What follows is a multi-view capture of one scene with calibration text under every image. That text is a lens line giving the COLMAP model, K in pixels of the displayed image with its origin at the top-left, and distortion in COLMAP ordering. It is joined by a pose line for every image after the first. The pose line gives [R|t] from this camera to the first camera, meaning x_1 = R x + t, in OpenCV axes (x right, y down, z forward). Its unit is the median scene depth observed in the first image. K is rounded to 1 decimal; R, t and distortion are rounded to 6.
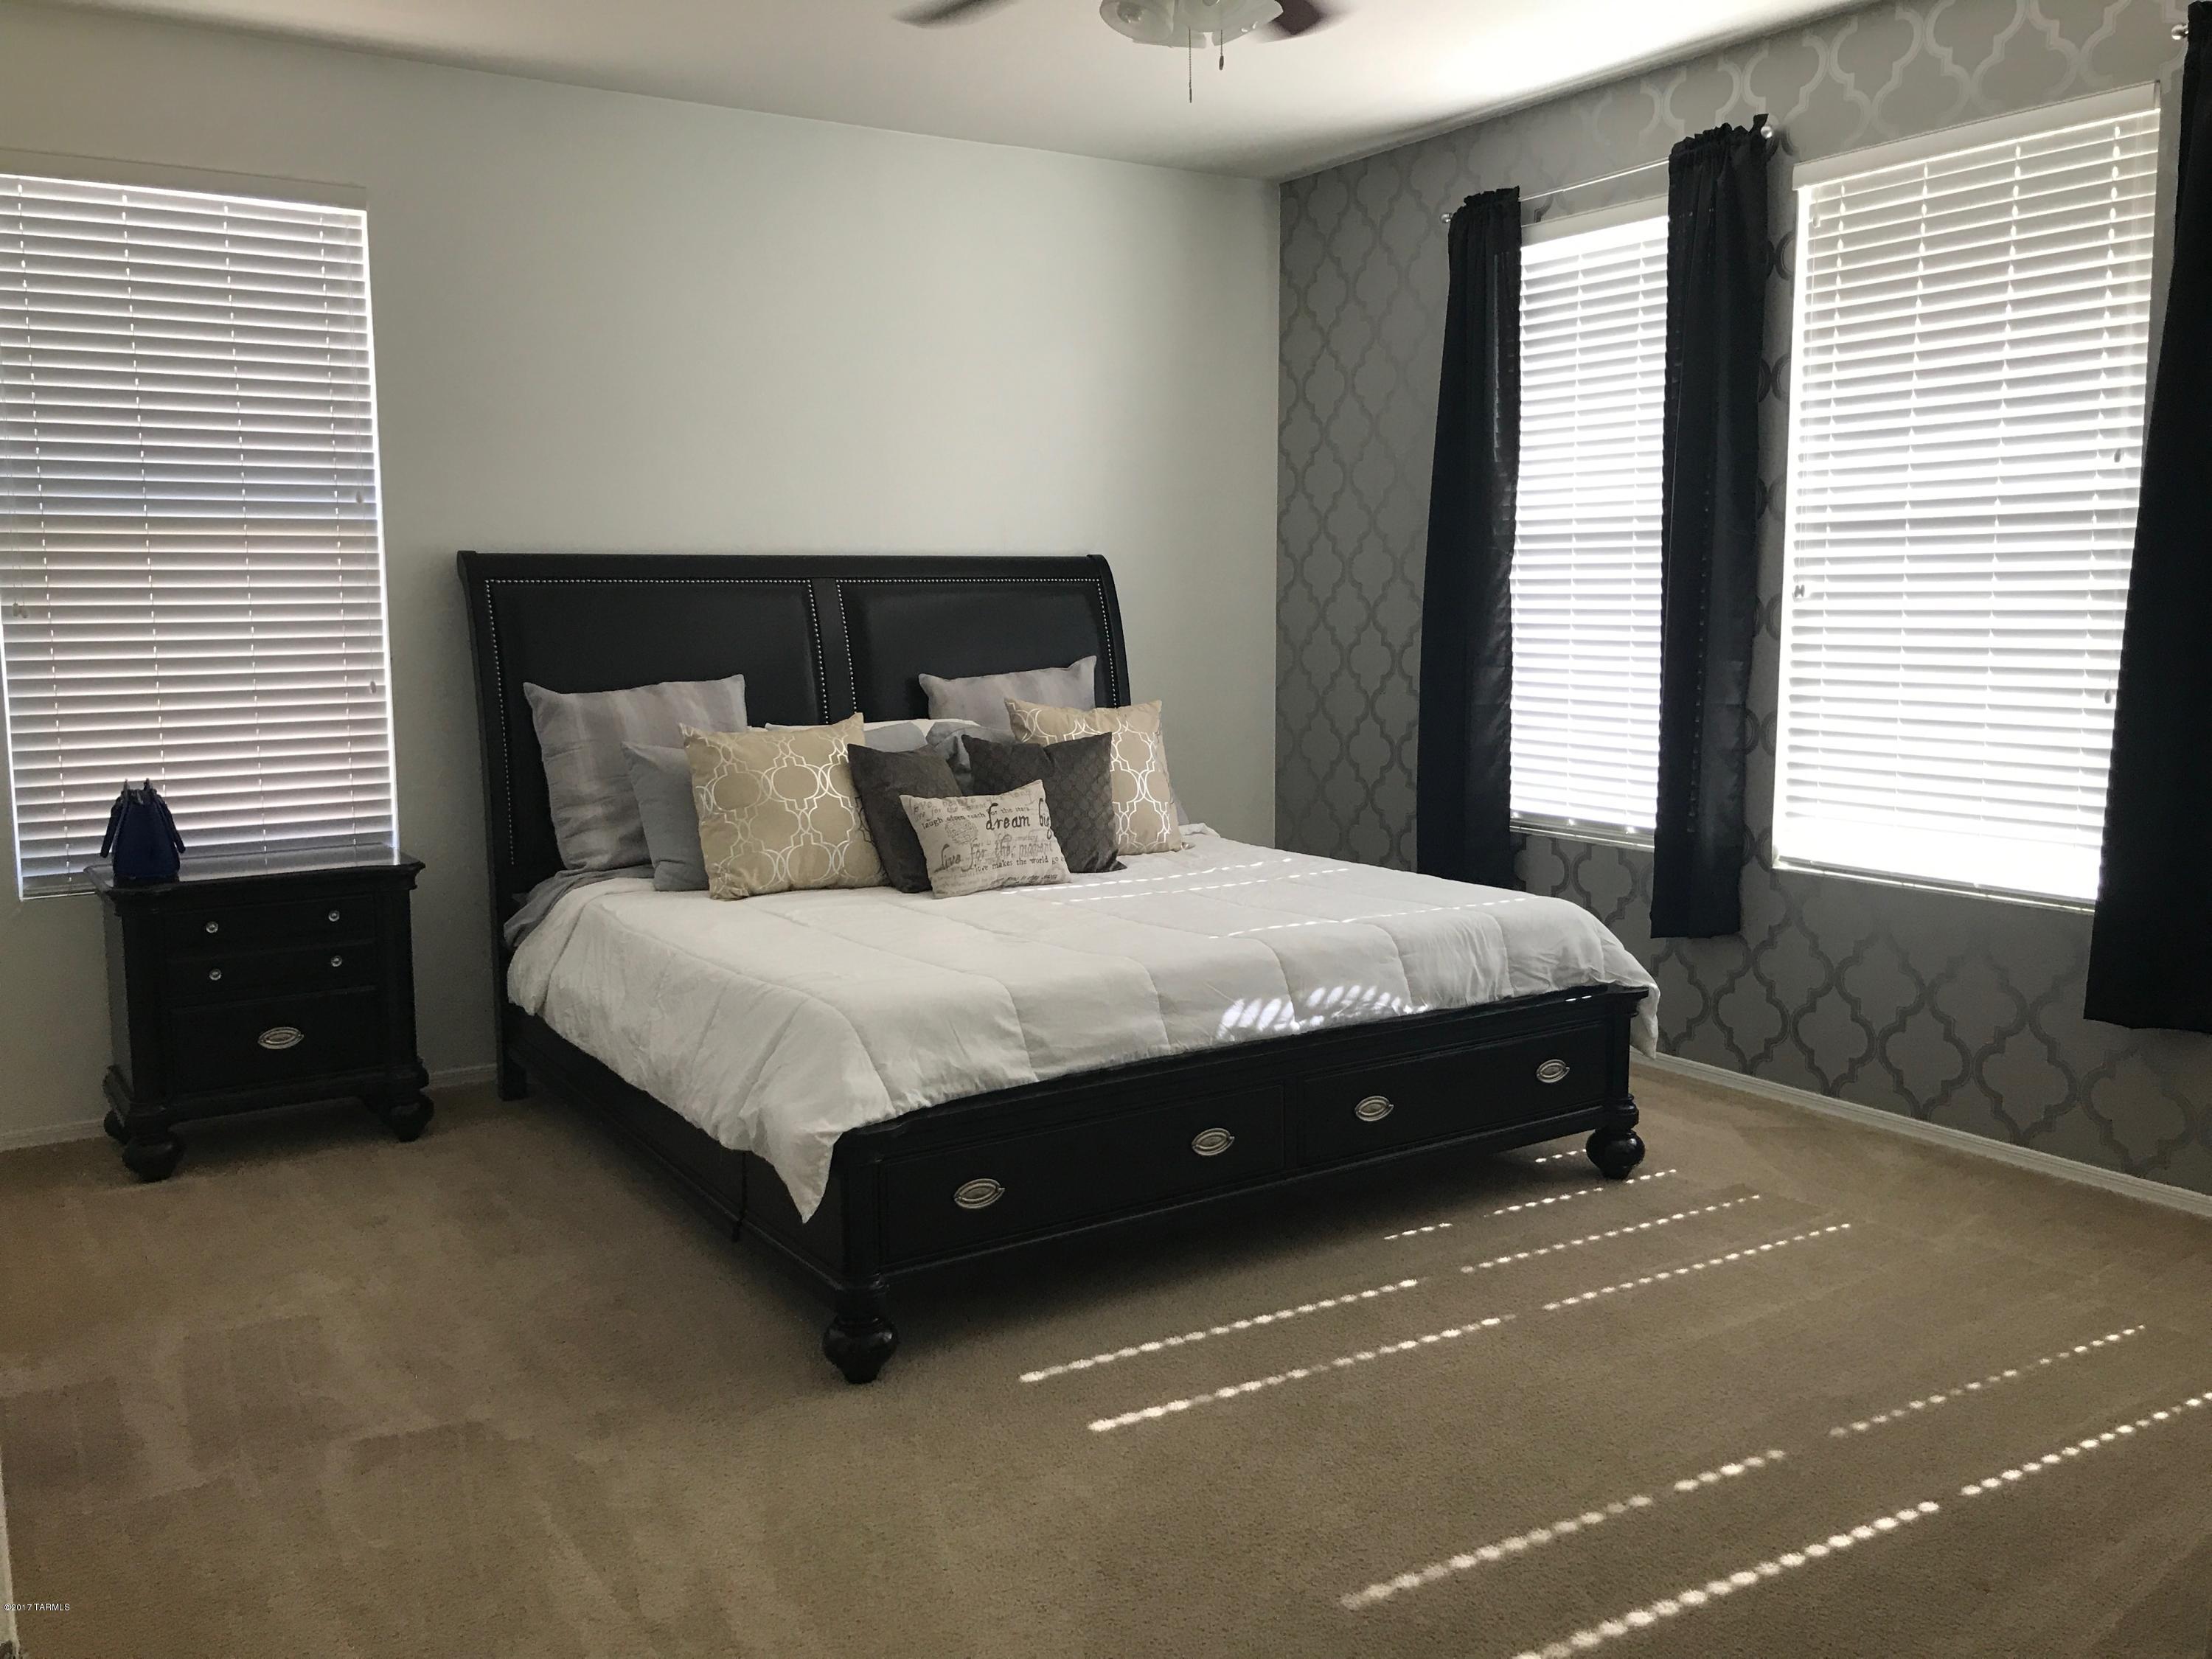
lens RADIAL K [[1801.7, 0, 1077.2], [0, 1801.7, 816.7], [0, 0, 1]] dist [0.013195, 0.002631]
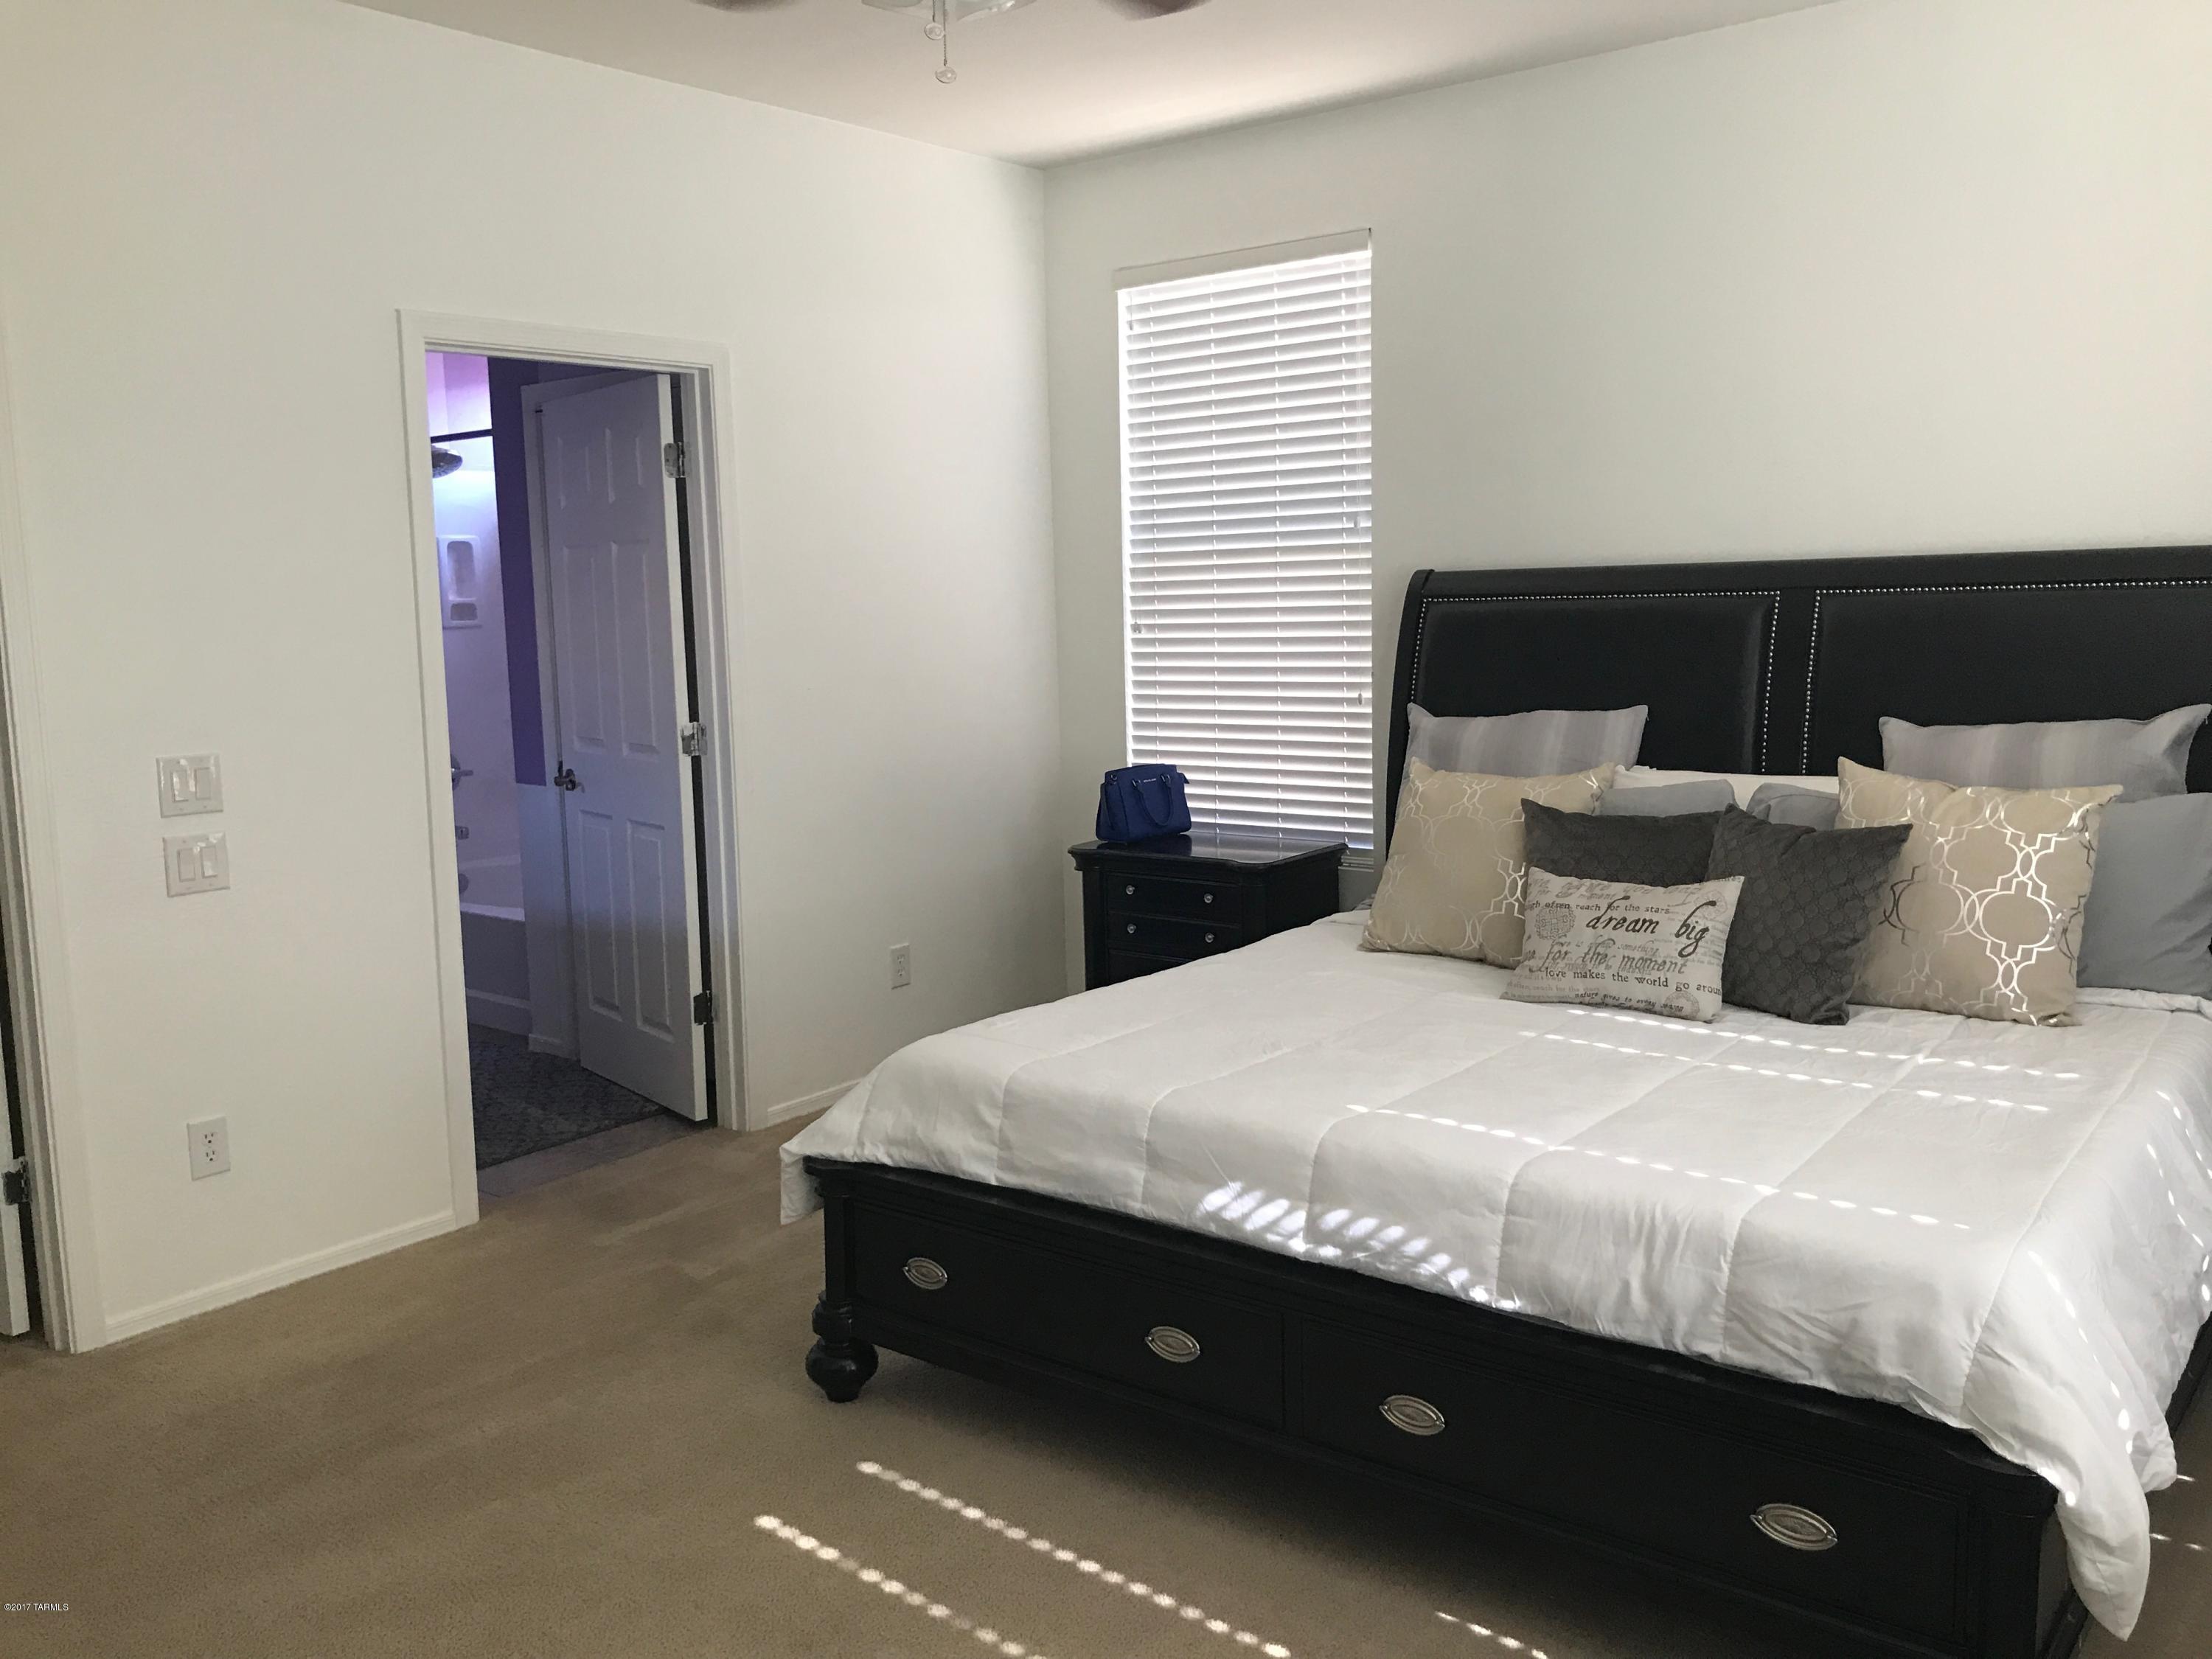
lens RADIAL K [[1801.7, 0, 1077.2], [0, 1801.7, 816.7], [0, 0, 1]] dist [0.013195, 0.002631]
pose [[0.323545, 0.118152, -0.938807, 0.748470], [-0.090054, 0.991515, 0.093750, -0.115695], [0.941918, 0.054211, 0.331439, 0.653053]]
